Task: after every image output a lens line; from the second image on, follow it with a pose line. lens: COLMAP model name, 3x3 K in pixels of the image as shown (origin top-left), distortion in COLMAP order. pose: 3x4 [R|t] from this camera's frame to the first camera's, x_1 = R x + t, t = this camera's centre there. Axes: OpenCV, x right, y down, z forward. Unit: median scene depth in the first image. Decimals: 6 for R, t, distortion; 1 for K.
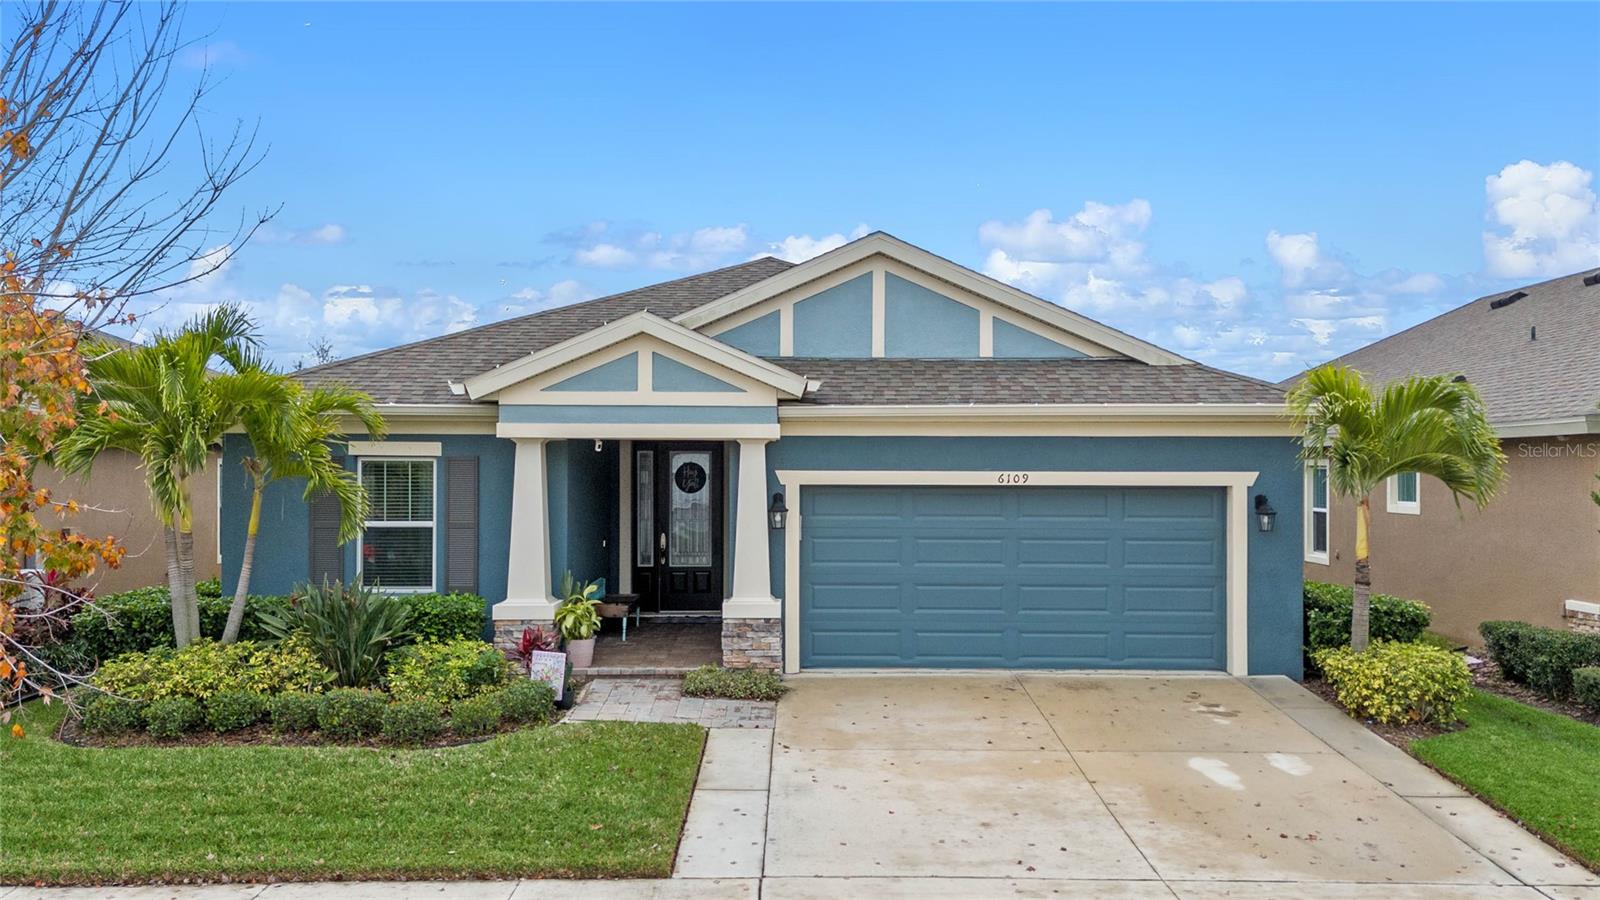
lens RADIAL K [[1143.4, 0, 800.0], [0, 1143.4, 450.0], [0, 0, 1]] dist [0.042602, -0.046266]
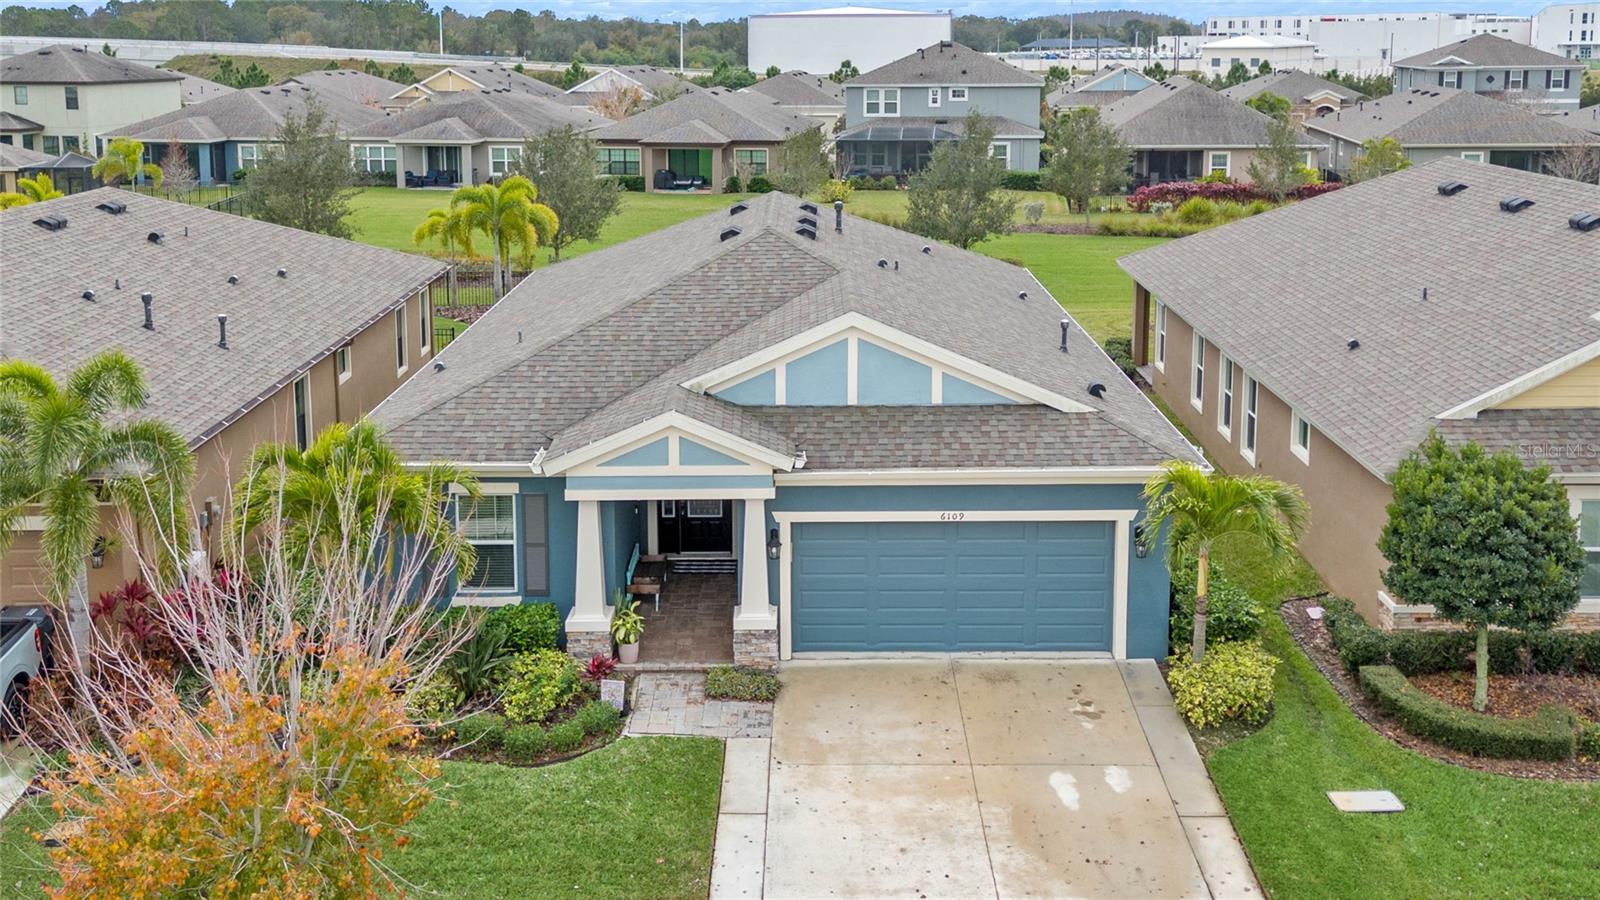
lens RADIAL K [[1127.0, 0, 790.0], [0, 1127.0, 359.4], [0, 0, 1]] dist [0.024844, -0.000253]
pose [[0.999918, -0.004291, -0.012069, 0.017113], [0.005545, 0.994358, 0.105931, -0.324407], [0.011547, -0.105989, 0.994300, -0.306545]]
